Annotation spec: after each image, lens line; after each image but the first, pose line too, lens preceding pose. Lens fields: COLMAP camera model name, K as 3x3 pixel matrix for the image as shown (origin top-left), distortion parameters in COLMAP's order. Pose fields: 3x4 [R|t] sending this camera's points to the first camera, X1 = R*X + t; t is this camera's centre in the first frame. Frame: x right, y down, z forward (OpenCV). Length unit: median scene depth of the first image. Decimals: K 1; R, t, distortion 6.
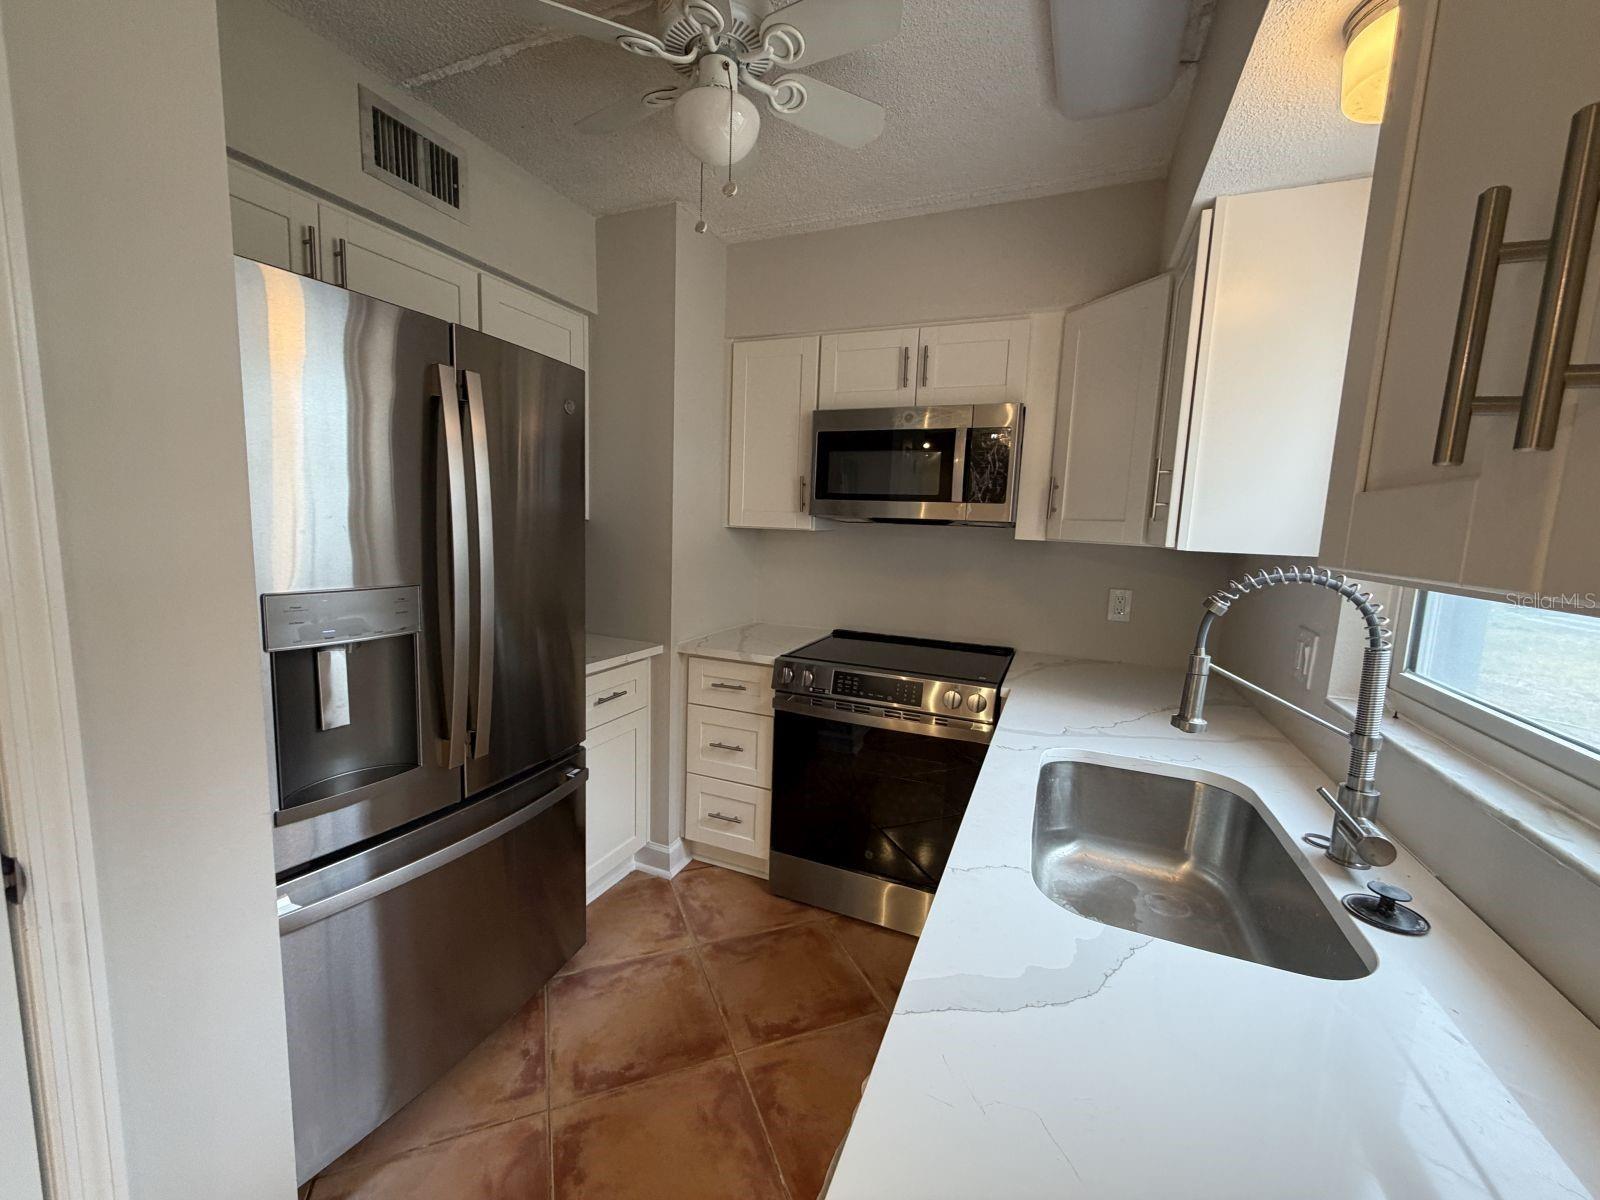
lens RADIAL K [[635.8, 0, 796.8], [0, 635.8, 599.9], [0, 0, 1]] dist [-0.000315, 0.000185]
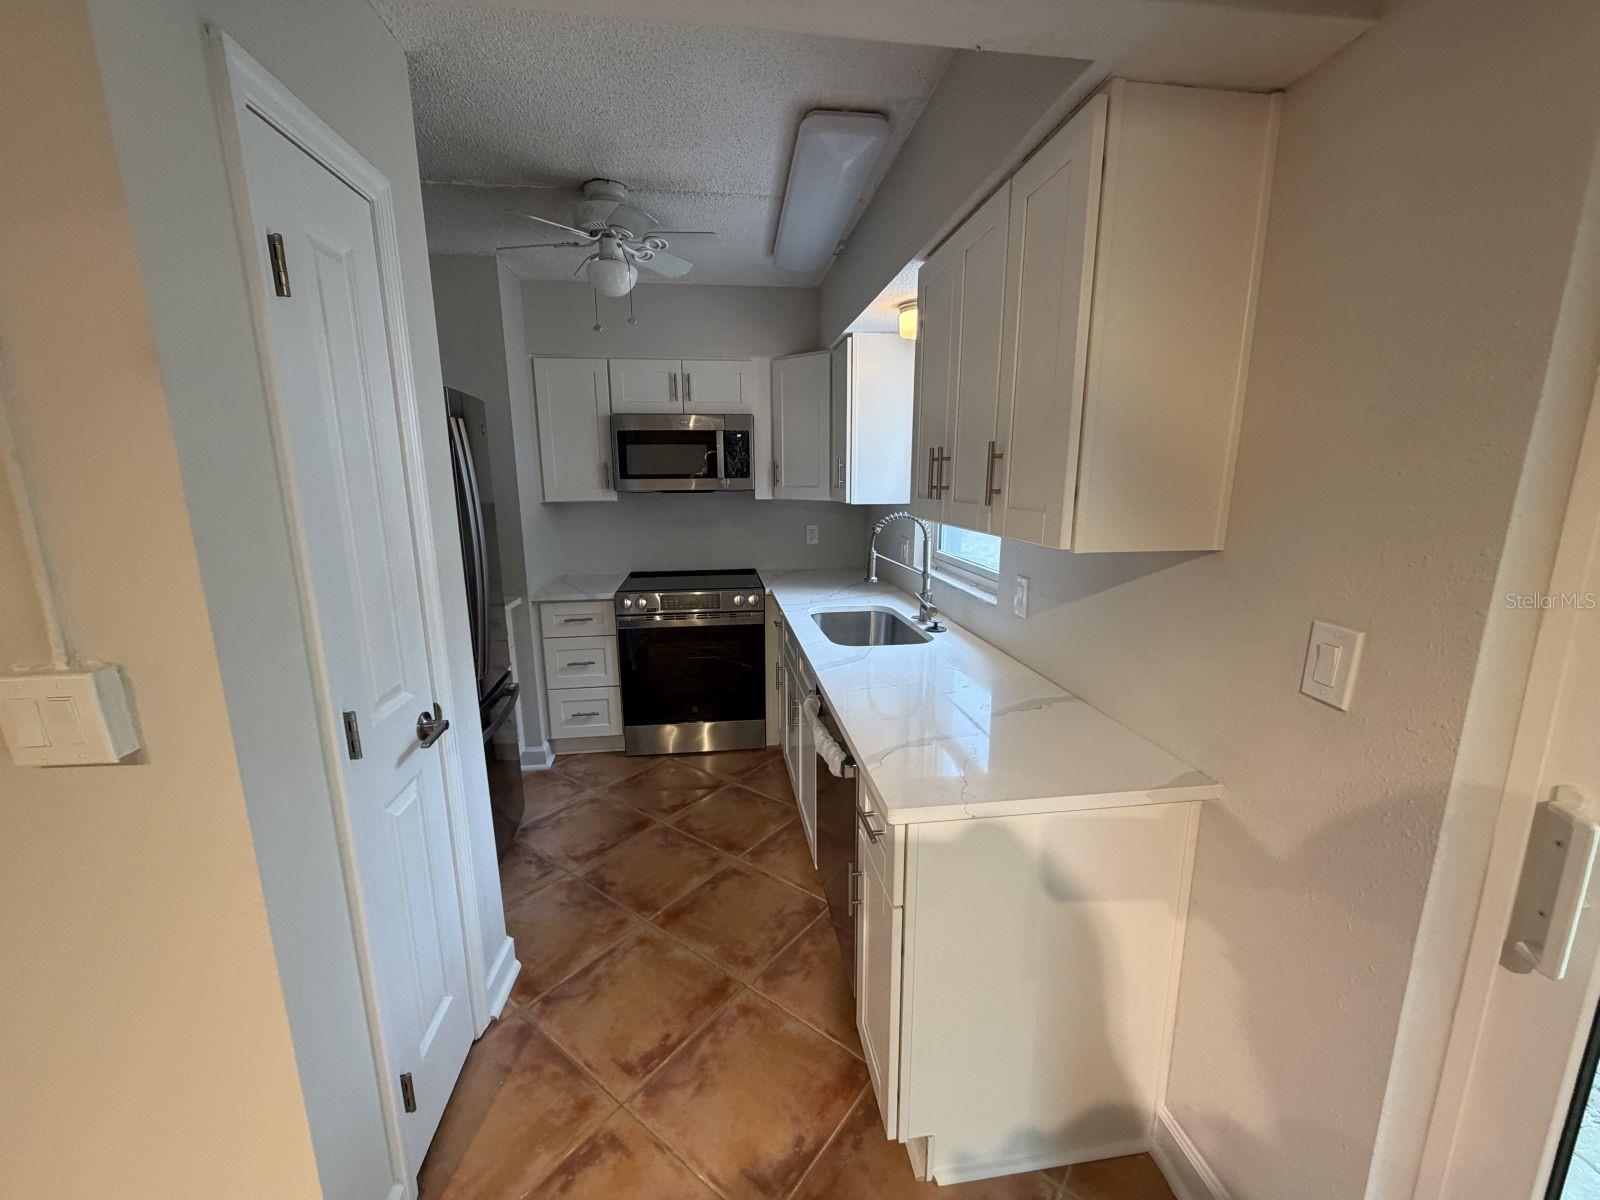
lens RADIAL K [[635.8, 0, 799.8], [0, 635.8, 599.6], [0, 0, 1]] dist [-0.000315, 0.000185]
pose [[0.857712, -0.143040, 0.493831, -0.401081], [0.100895, 0.988671, 0.111132, -0.013069], [-0.504132, -0.045494, 0.862427, -0.466274]]
